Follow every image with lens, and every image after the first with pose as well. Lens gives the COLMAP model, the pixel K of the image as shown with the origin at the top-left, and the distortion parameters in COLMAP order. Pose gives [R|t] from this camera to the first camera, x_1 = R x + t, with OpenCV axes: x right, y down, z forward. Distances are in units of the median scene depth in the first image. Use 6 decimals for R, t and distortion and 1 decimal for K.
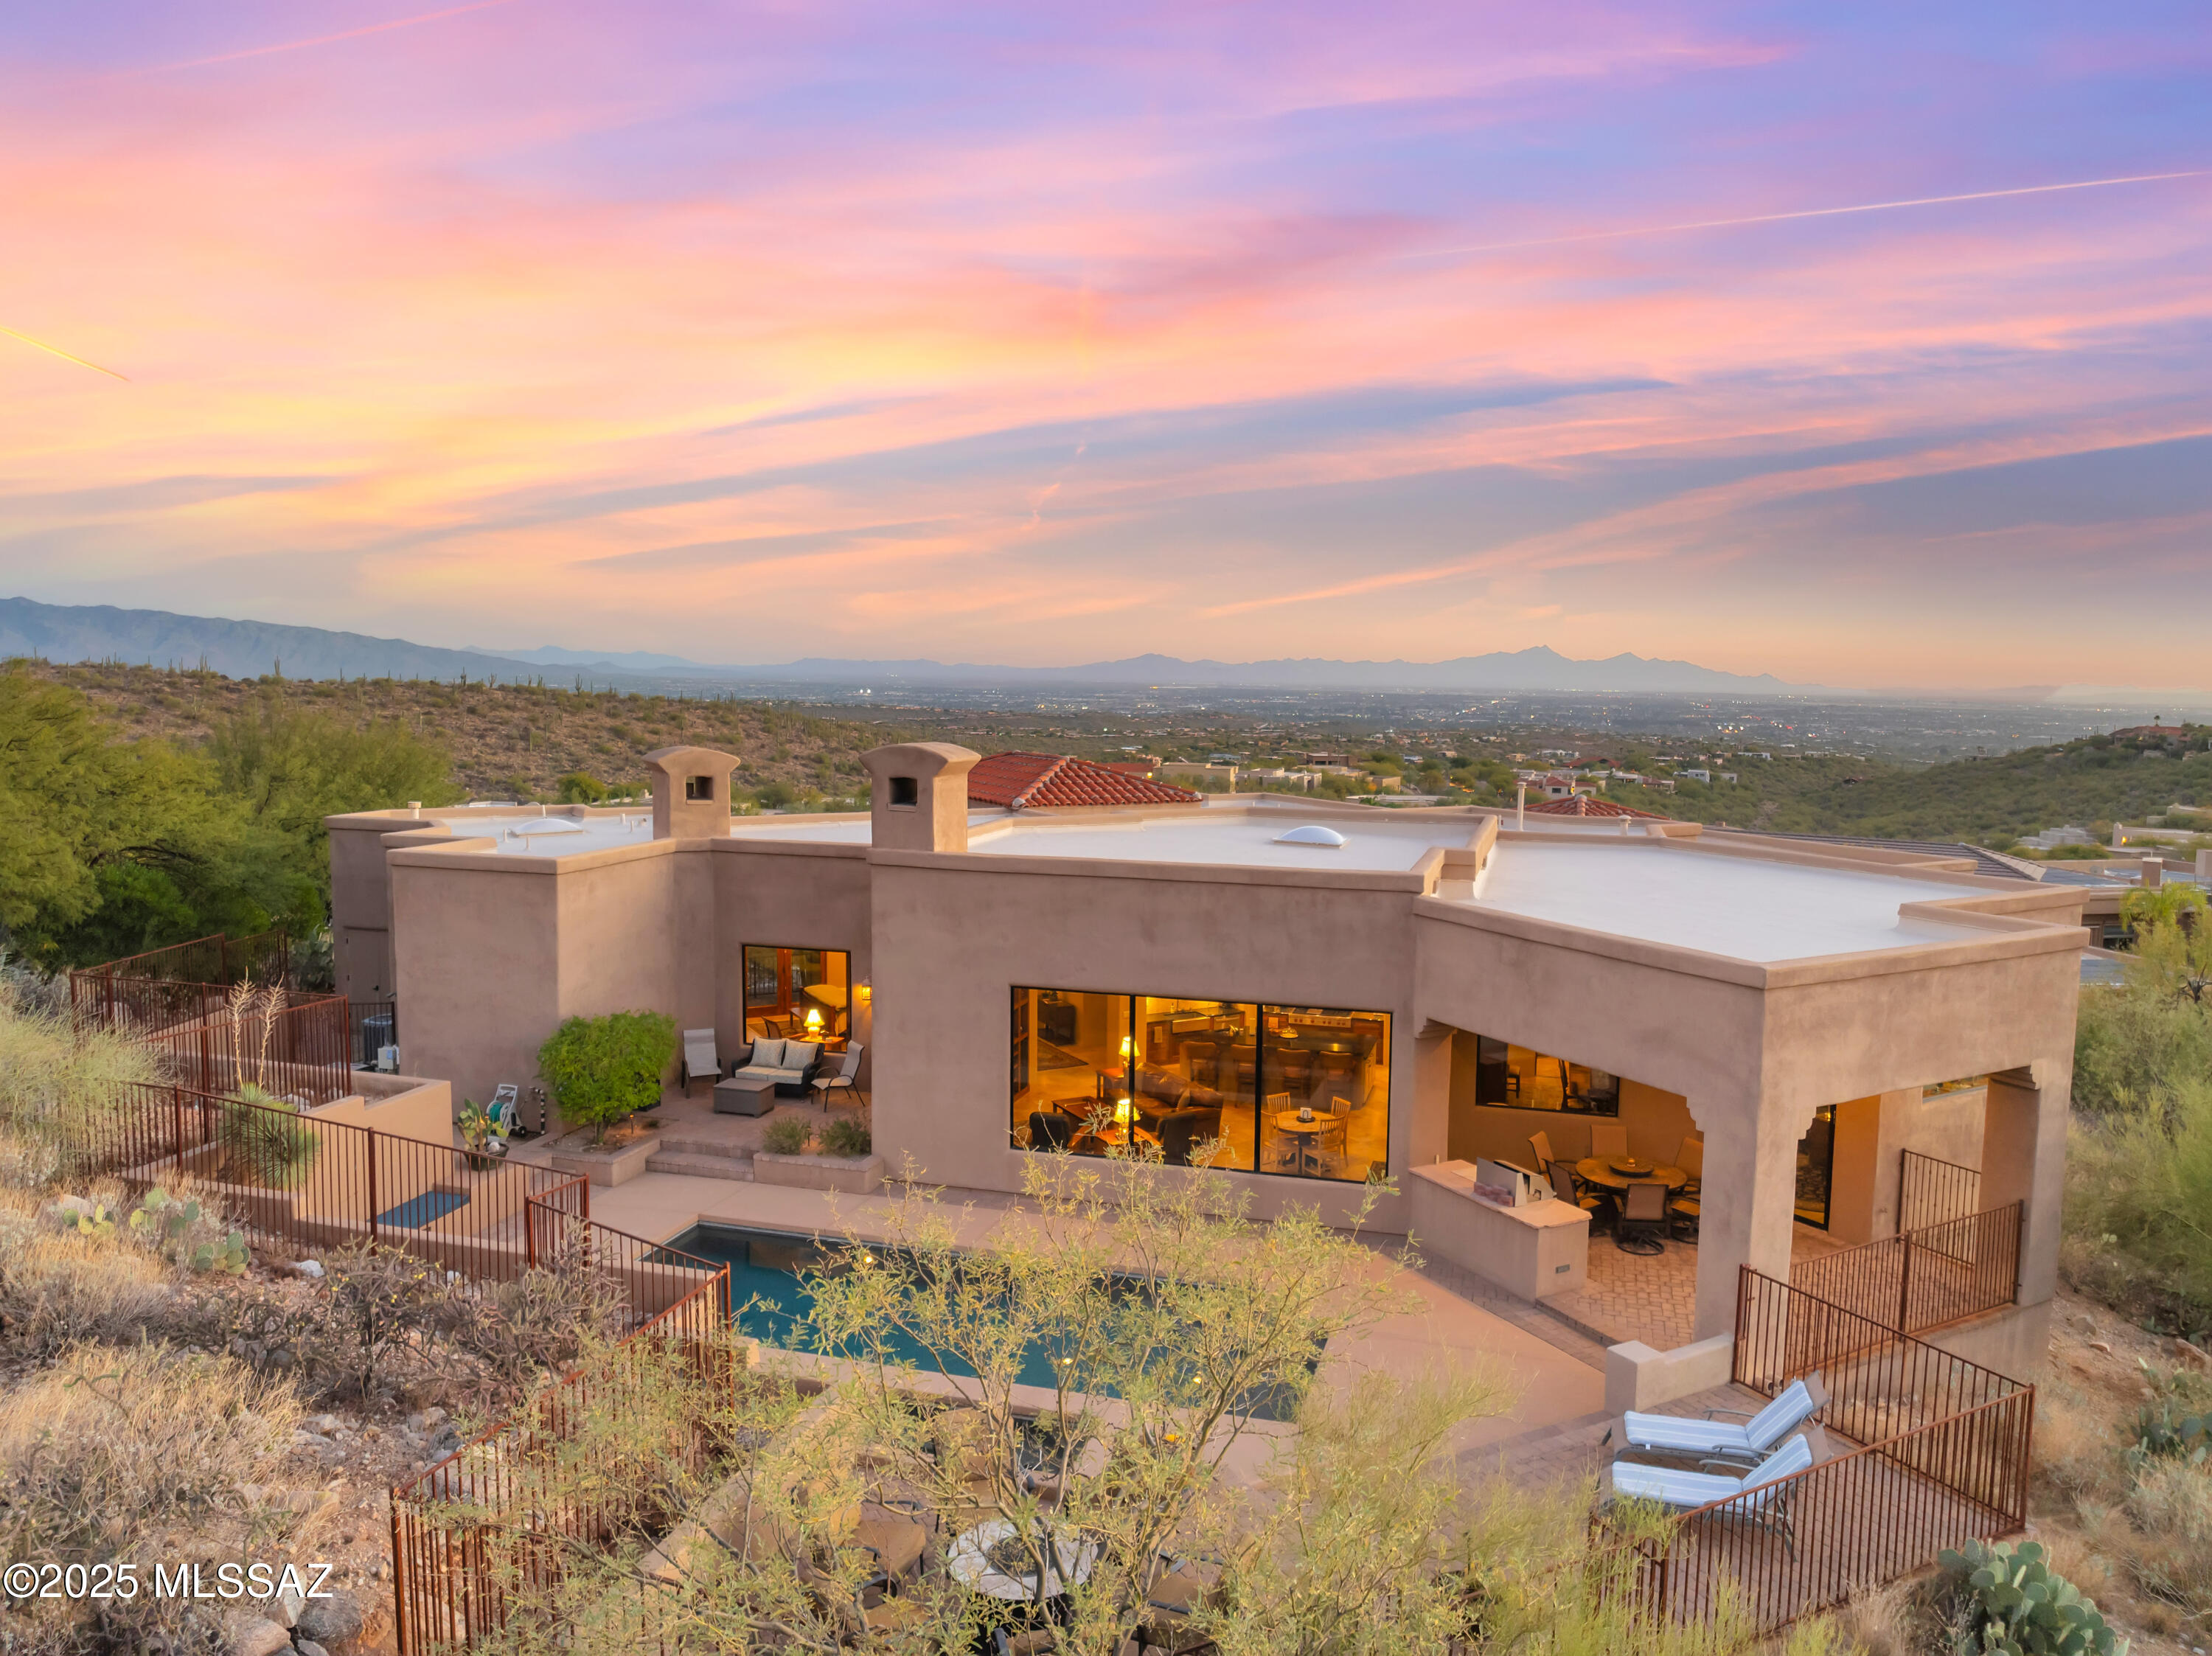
lens RADIAL K [[1548.2, 0, 1106.0], [0, 1548.2, 828.0], [0, 0, 1]] dist [-0.044225, 0.006285]
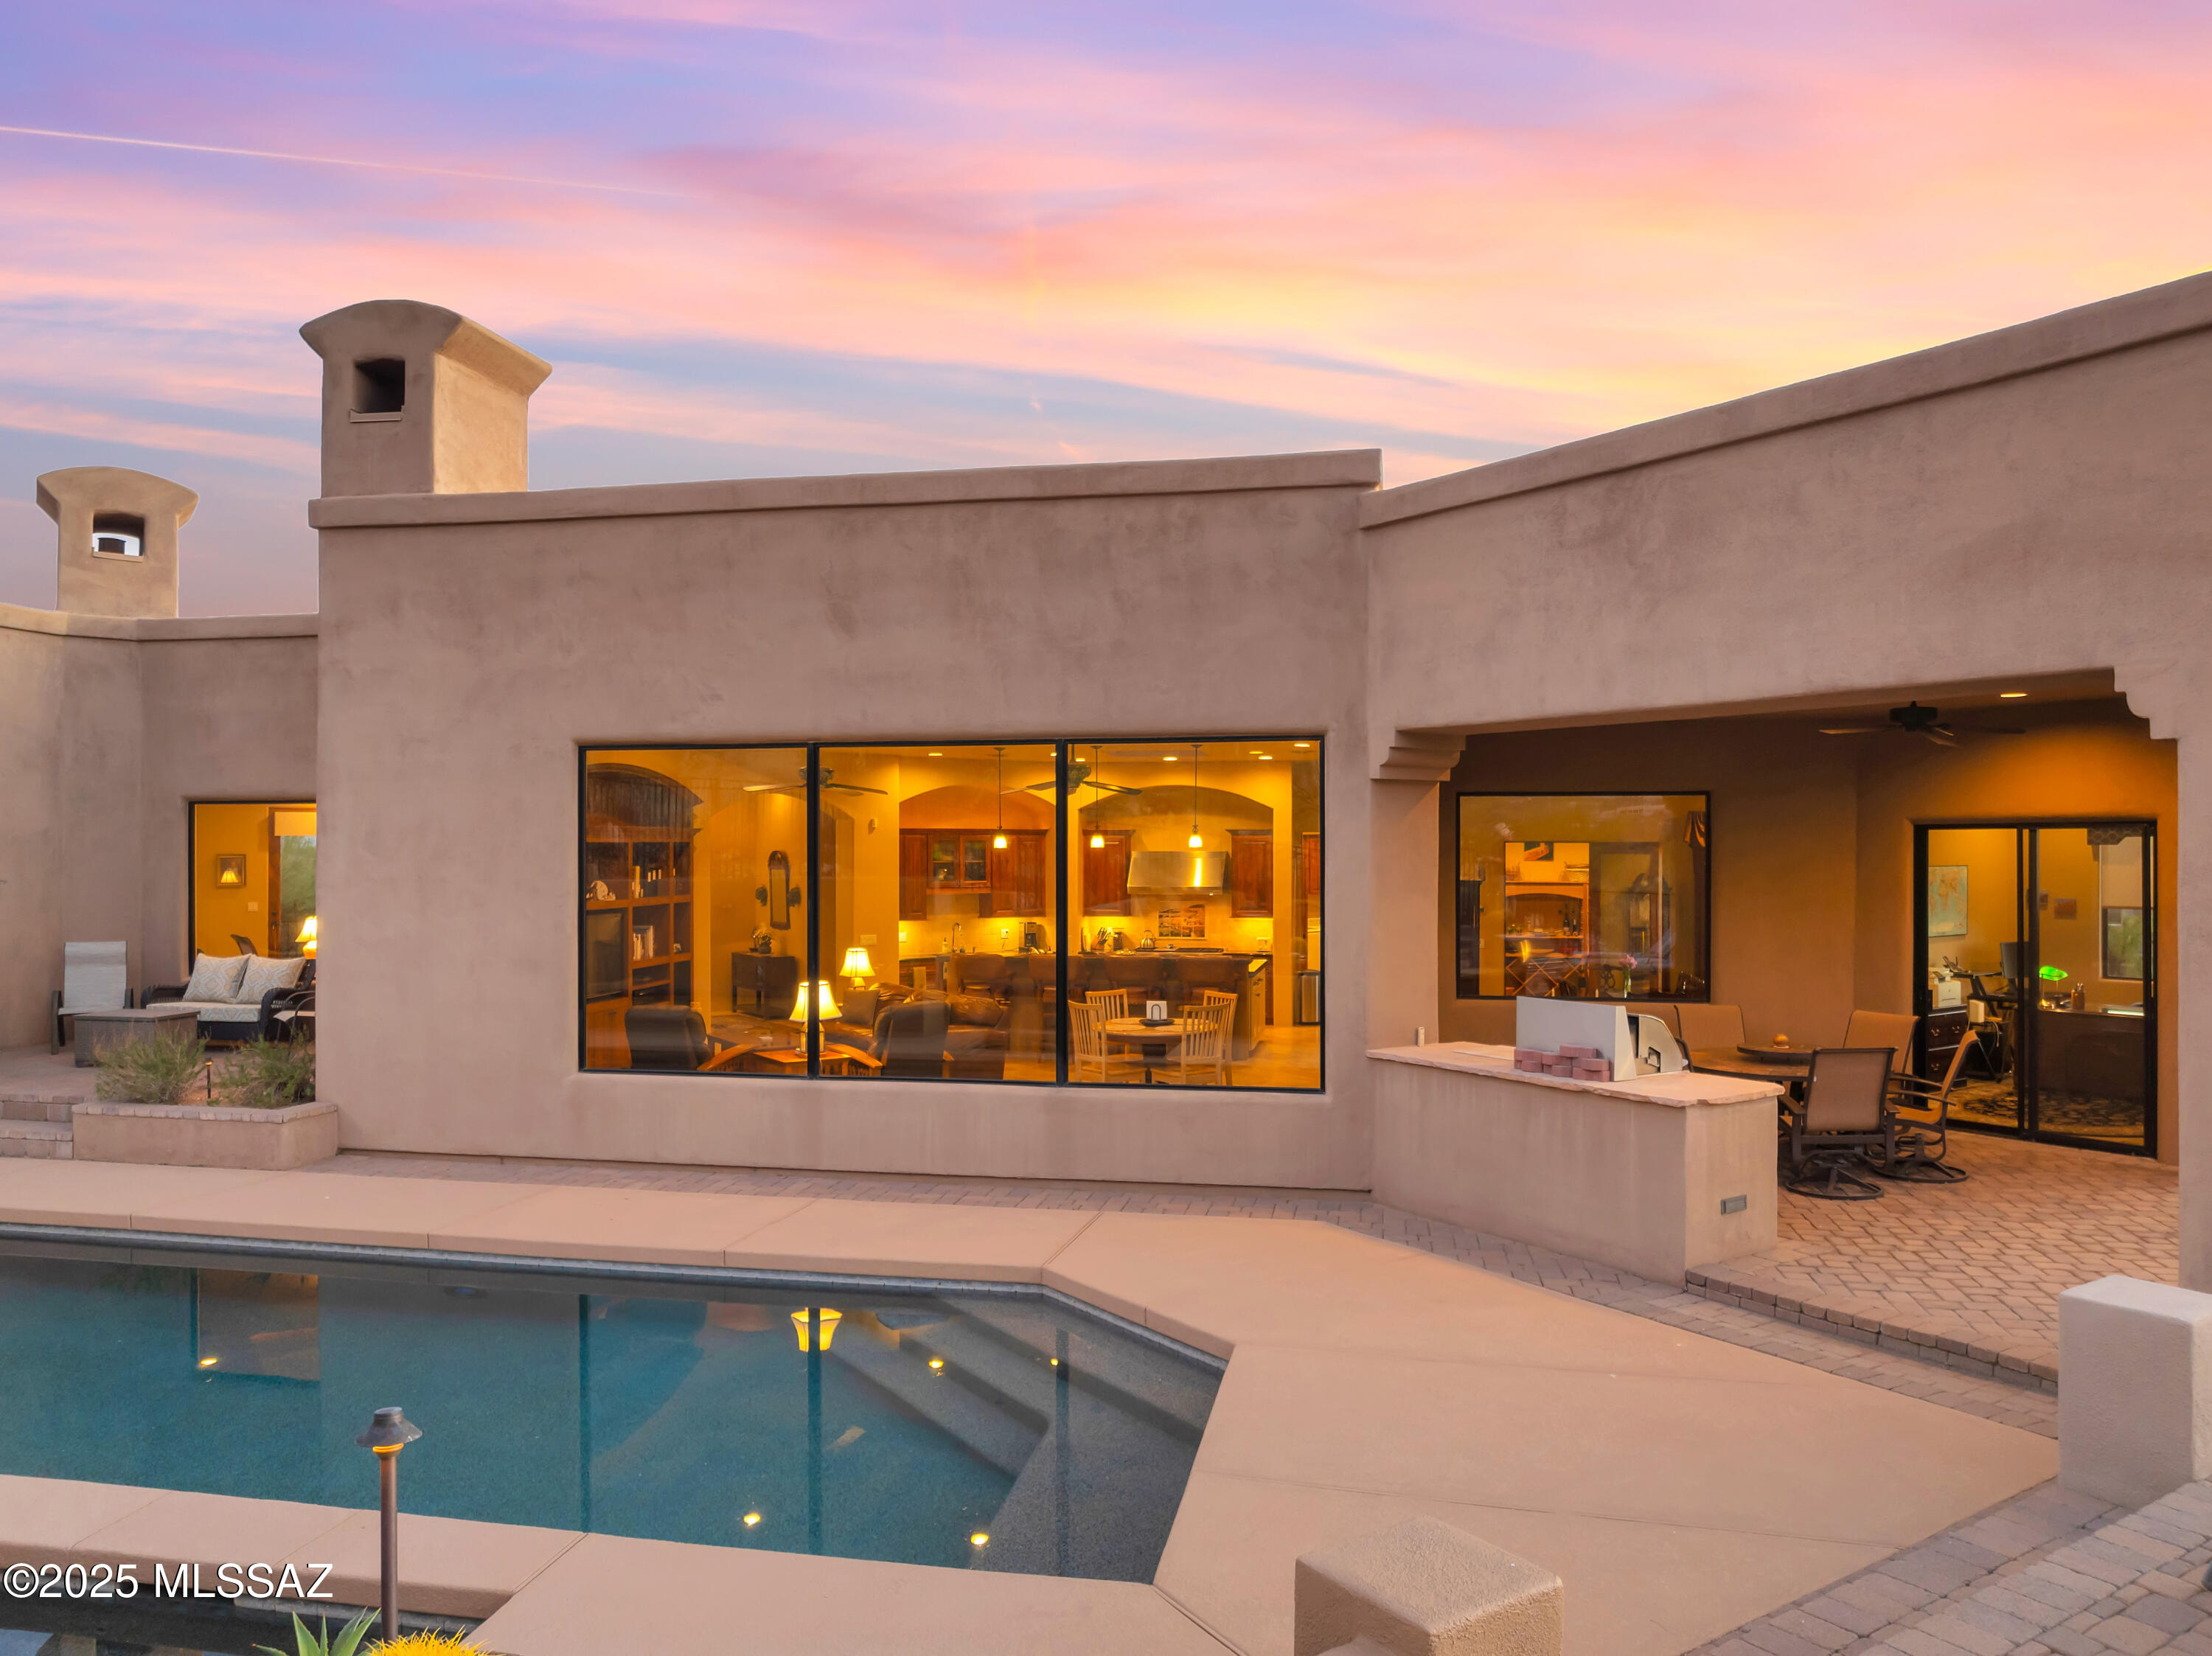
lens RADIAL K [[1557.1, 0, 1119.9], [0, 1557.1, 874.0], [0, 0, 1]] dist [-0.051909, -0.000597]
pose [[0.994056, -0.008882, 0.108506, 0.060052], [0.018298, 0.996119, -0.086094, 0.190009], [-0.107321, 0.087568, 0.990361, 0.475760]]
